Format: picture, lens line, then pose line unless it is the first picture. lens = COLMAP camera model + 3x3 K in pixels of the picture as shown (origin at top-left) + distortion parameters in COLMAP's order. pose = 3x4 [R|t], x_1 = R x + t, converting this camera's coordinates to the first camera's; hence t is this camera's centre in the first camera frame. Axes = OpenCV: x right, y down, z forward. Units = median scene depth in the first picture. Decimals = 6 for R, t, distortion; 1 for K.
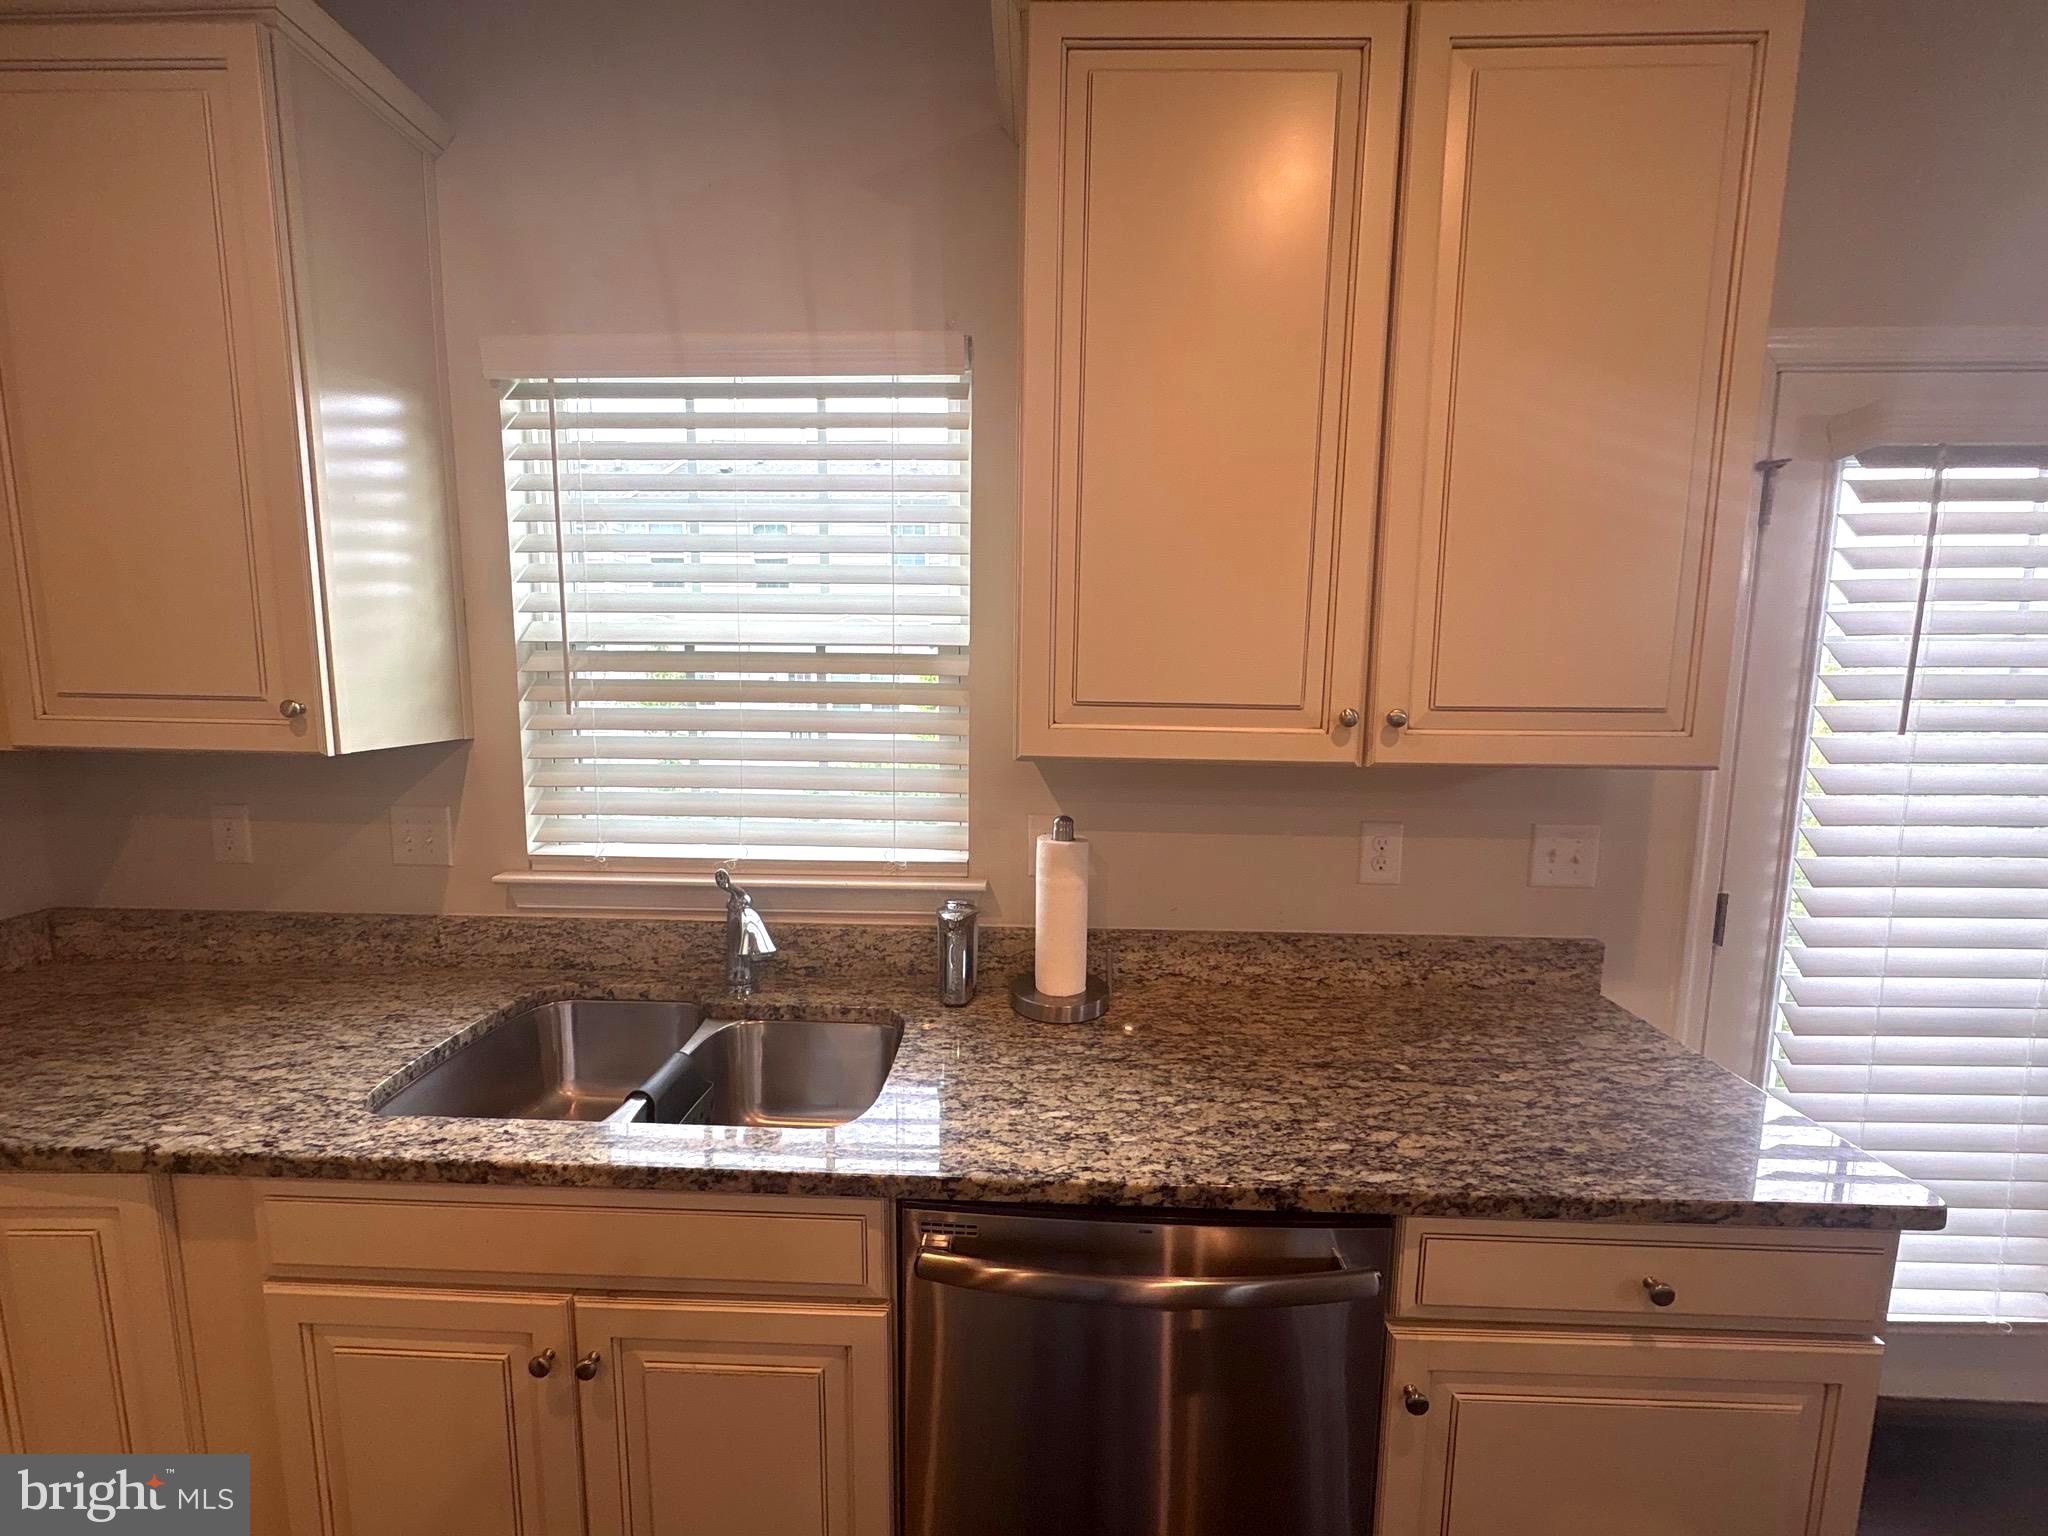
lens RADIAL K [[815.4, 0, 1029.1], [0, 815.4, 761.6], [0, 0, 1]] dist [-0.002213, -0.000066]
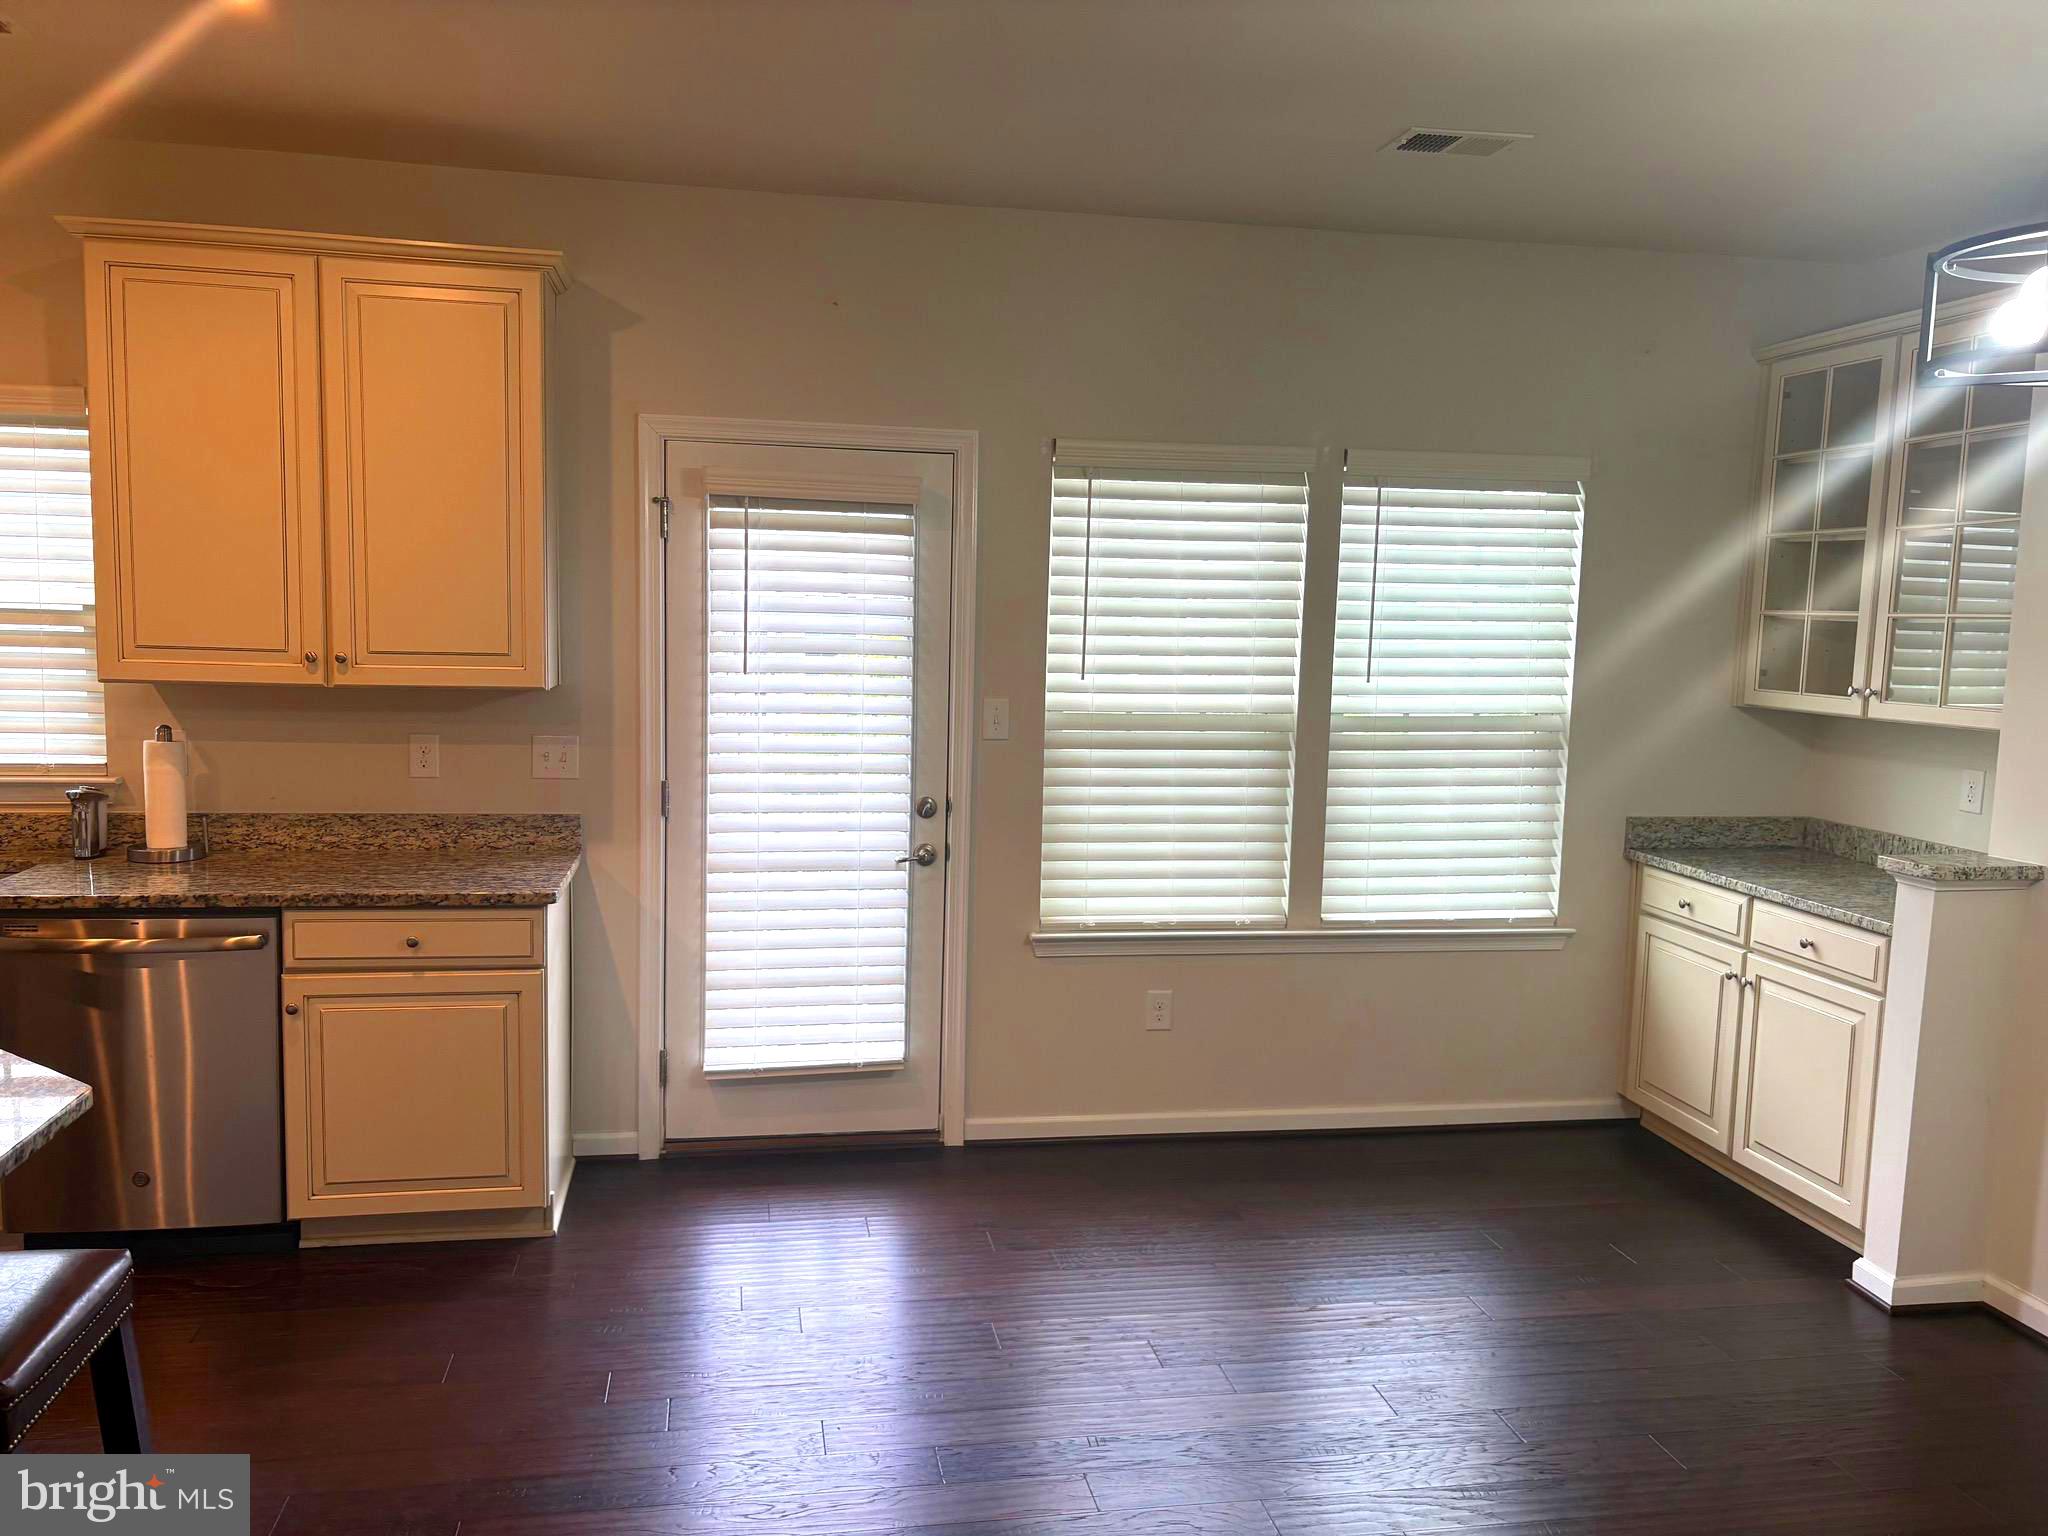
lens RADIAL K [[1544.0, 0, 1012.1], [0, 1544.0, 785.7], [0, 0, 1]] dist [0.041242, -0.017410]
pose [[0.979819, -0.005927, 0.199798, 0.919403], [0.005102, 0.999976, 0.004648, 0.161199], [-0.199820, -0.003535, 0.979826, -1.924150]]
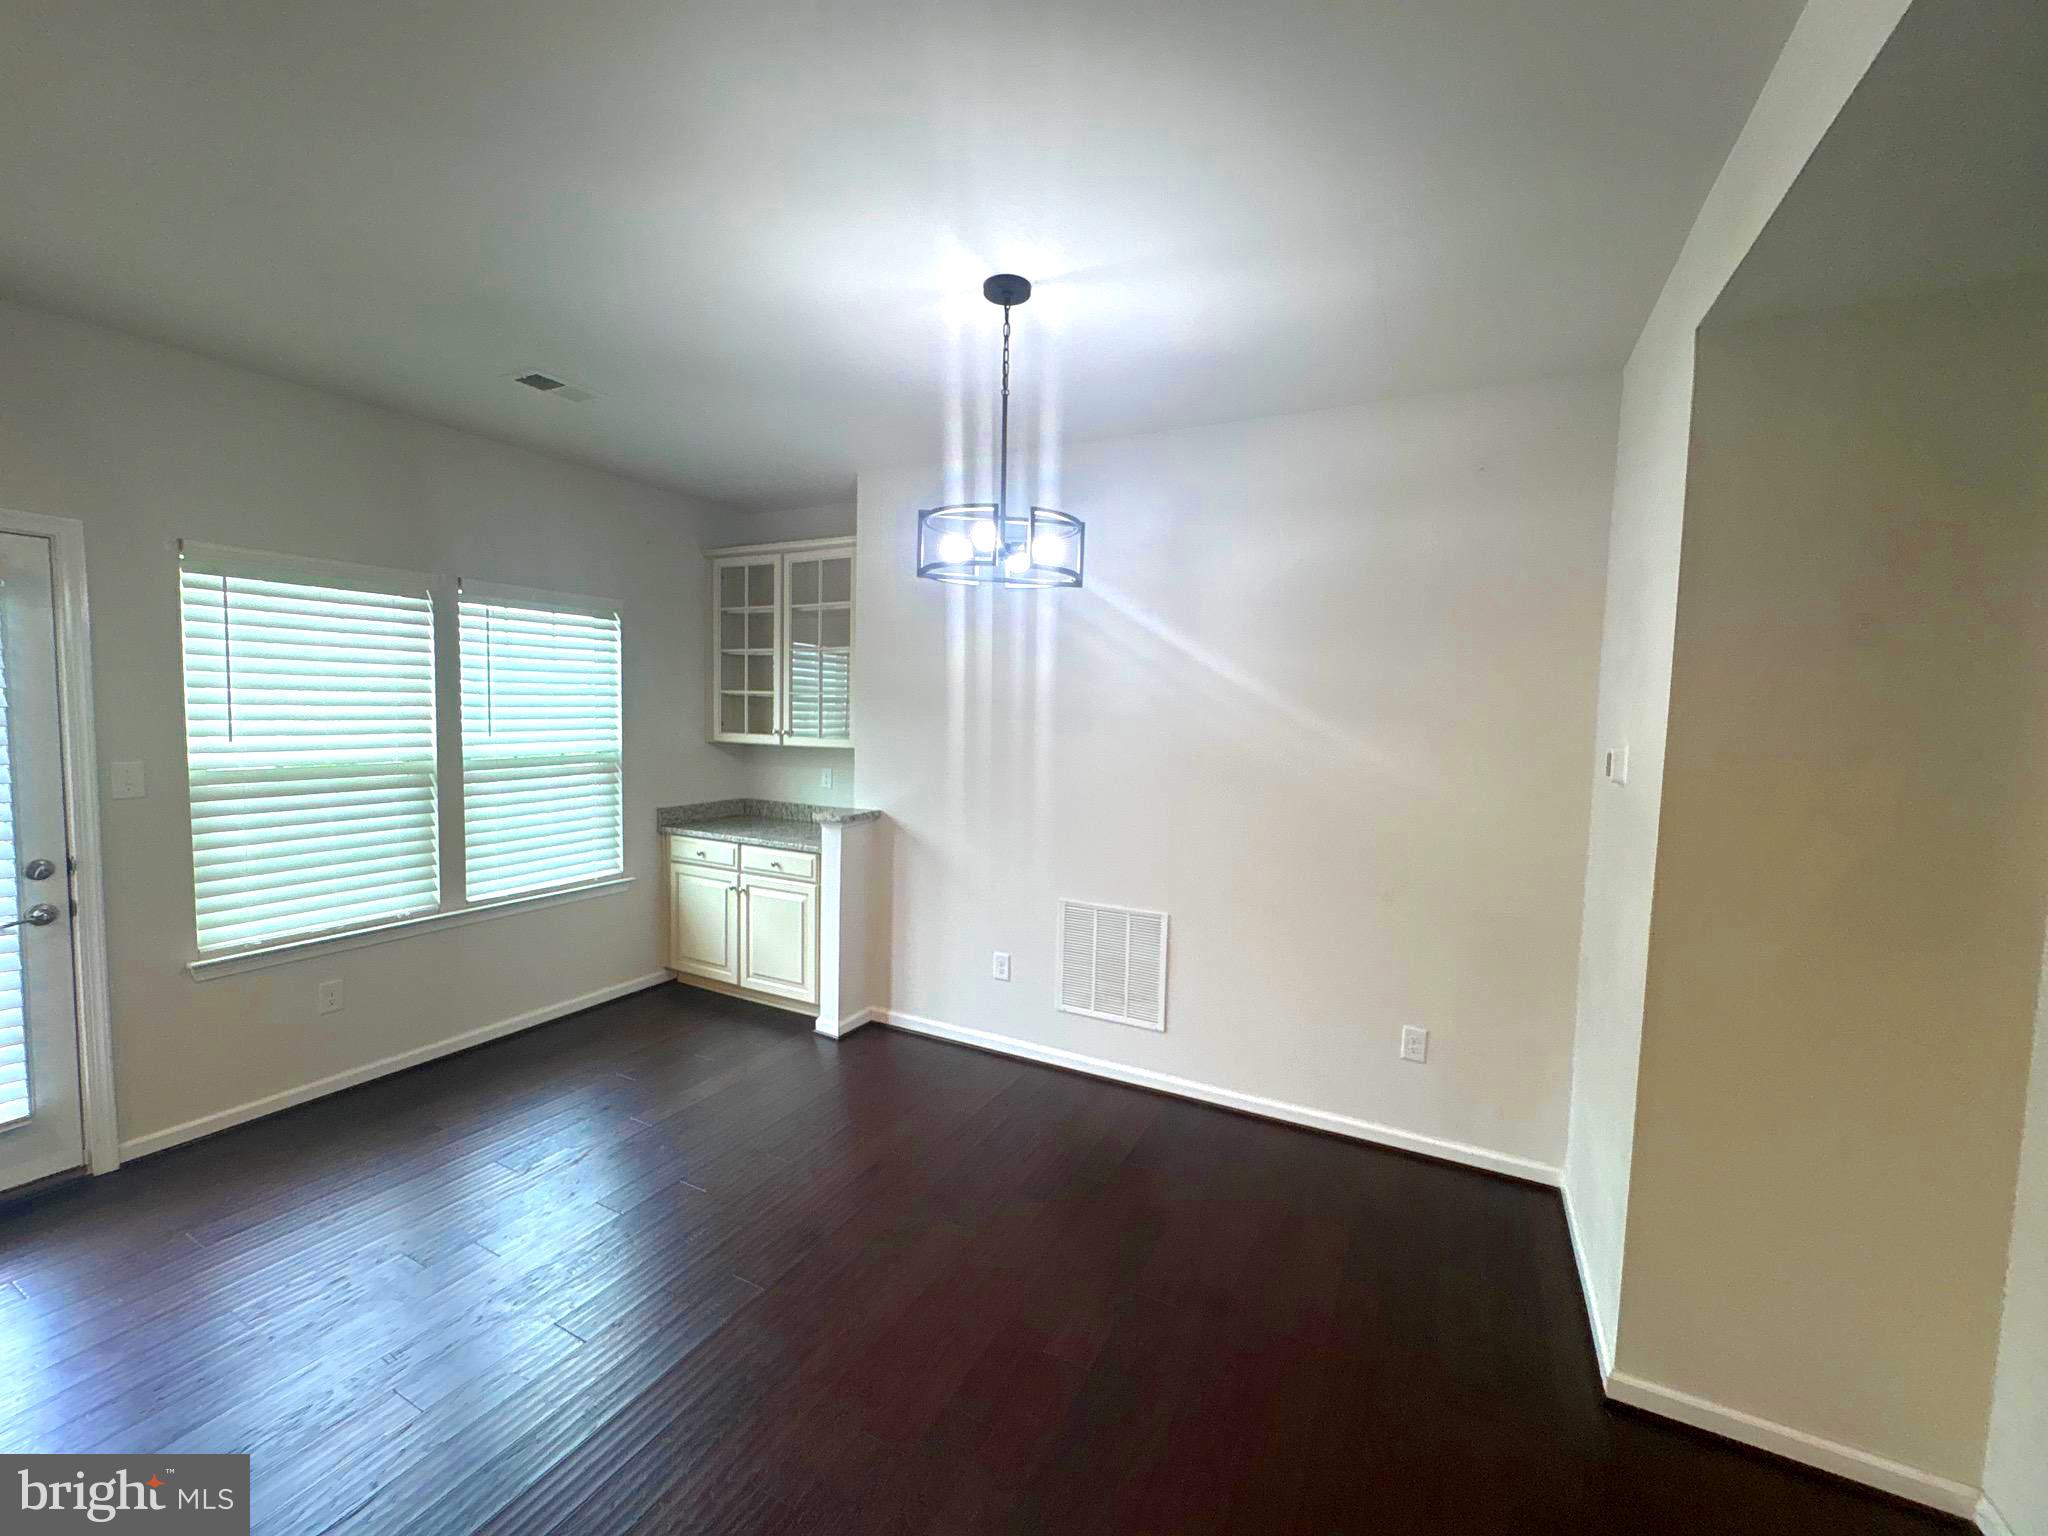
lens RADIAL K [[815.4, 0, 1025.3], [0, 815.4, 765.2], [0, 0, 1]] dist [-0.002213, -0.000066]
pose [[0.443593, -0.058468, 0.894319, 0.776834], [0.083381, 0.996234, 0.023773, 0.132956], [-0.892341, 0.064024, 0.446797, -1.520507]]
